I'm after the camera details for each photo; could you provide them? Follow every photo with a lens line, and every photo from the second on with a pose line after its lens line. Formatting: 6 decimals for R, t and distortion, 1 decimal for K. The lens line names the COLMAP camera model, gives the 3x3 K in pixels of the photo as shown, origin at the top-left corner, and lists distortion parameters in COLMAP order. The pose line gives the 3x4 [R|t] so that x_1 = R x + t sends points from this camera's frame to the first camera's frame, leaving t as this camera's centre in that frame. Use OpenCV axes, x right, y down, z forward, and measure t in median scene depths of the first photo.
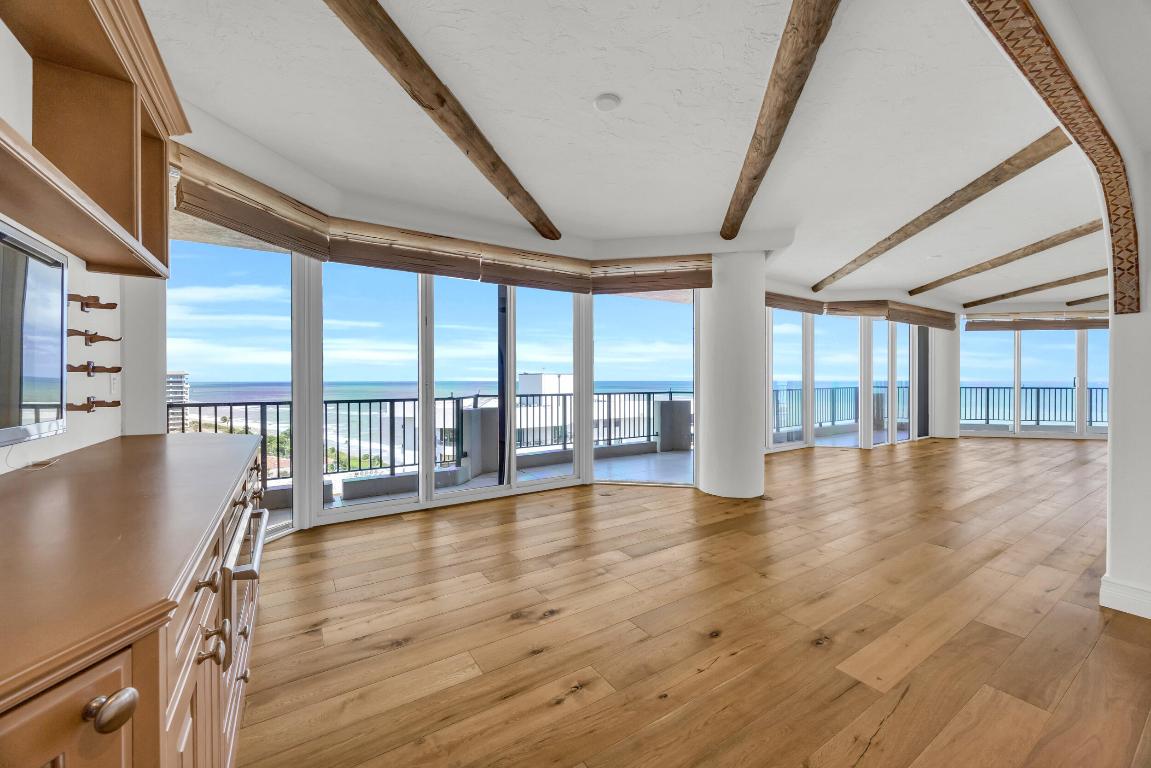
lens RADIAL K [[450.0, 0, 572.5], [0, 450.0, 382.1], [0, 0, 1]] dist [-0.004946, -0.000030]
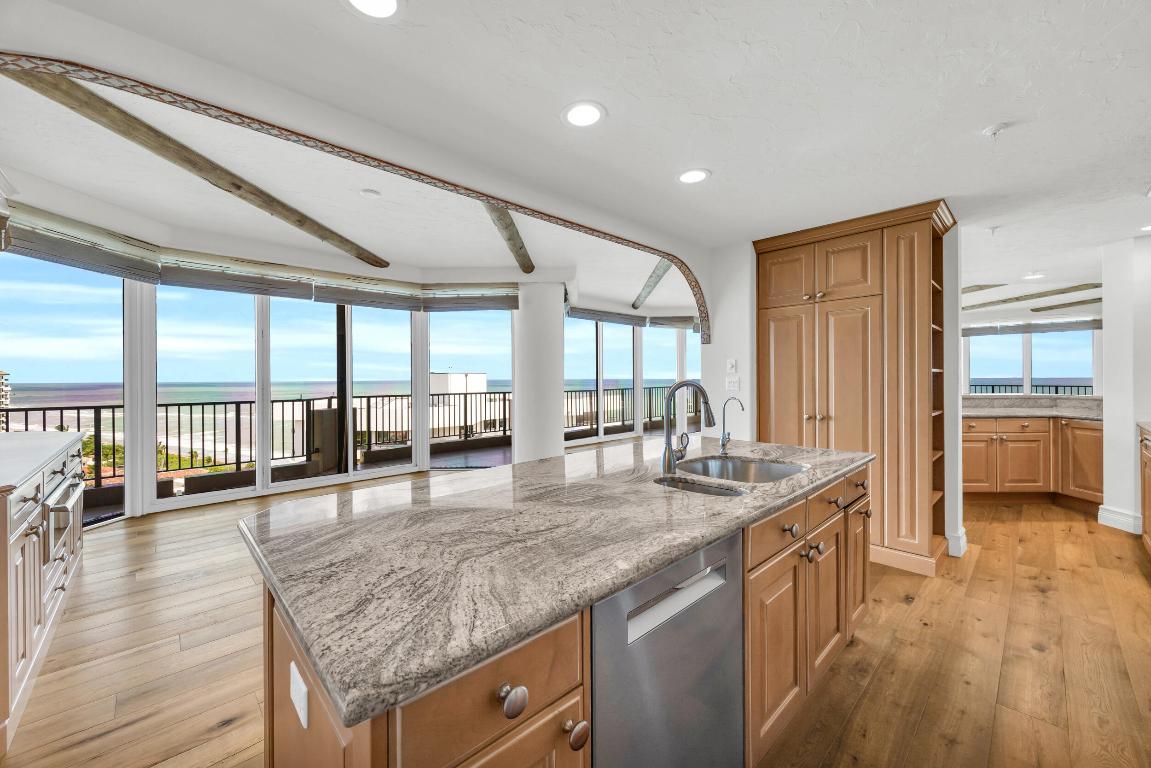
lens RADIAL K [[450.0, 0, 579.5], [0, 450.0, 378.2], [0, 0, 1]] dist [-0.004946, -0.000030]
pose [[0.980295, -0.005326, 0.197469, 0.222550], [0.006267, 0.999972, -0.004140, -0.010991], [-0.197441, 0.005296, 0.980300, -0.269274]]
